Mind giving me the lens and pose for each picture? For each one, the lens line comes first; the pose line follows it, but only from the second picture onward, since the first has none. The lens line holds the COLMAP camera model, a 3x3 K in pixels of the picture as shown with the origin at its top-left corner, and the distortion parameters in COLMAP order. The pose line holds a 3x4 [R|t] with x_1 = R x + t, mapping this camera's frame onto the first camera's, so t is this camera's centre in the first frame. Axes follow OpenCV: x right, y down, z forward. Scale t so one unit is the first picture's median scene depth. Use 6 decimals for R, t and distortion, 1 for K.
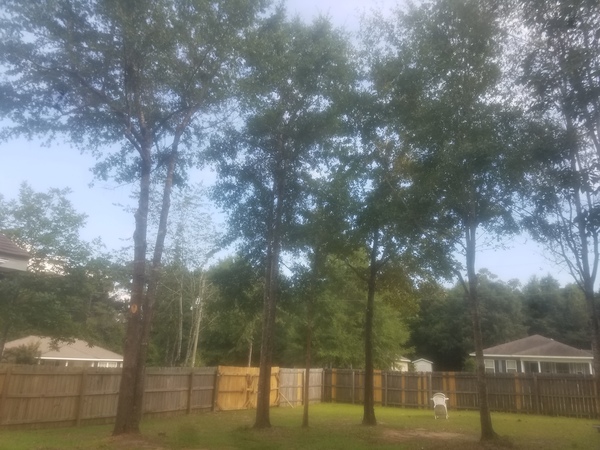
lens RADIAL K [[466.4, 0, 300.9], [0, 466.4, 220.9], [0, 0, 1]] dist [0.053005, -0.086662]
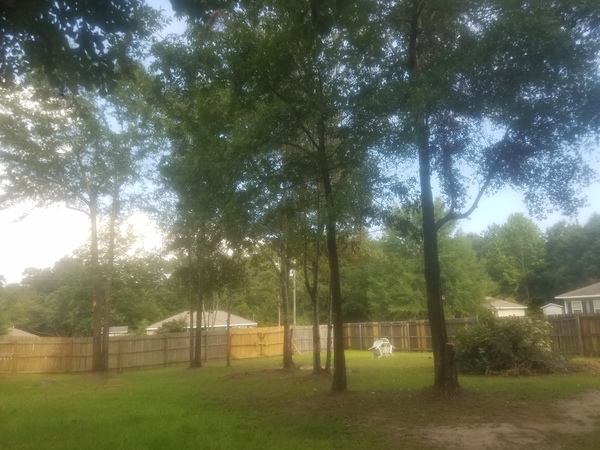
lens RADIAL K [[451.3, 0, 300.0], [0, 451.3, 225.0], [0, 0, 1]] dist [0.126165, -0.228140]
pose [[0.923728, -0.142430, -0.355584, 0.462919], [0.173518, 0.983183, 0.056947, -0.027699], [0.341493, -0.114304, 0.932908, -0.132114]]
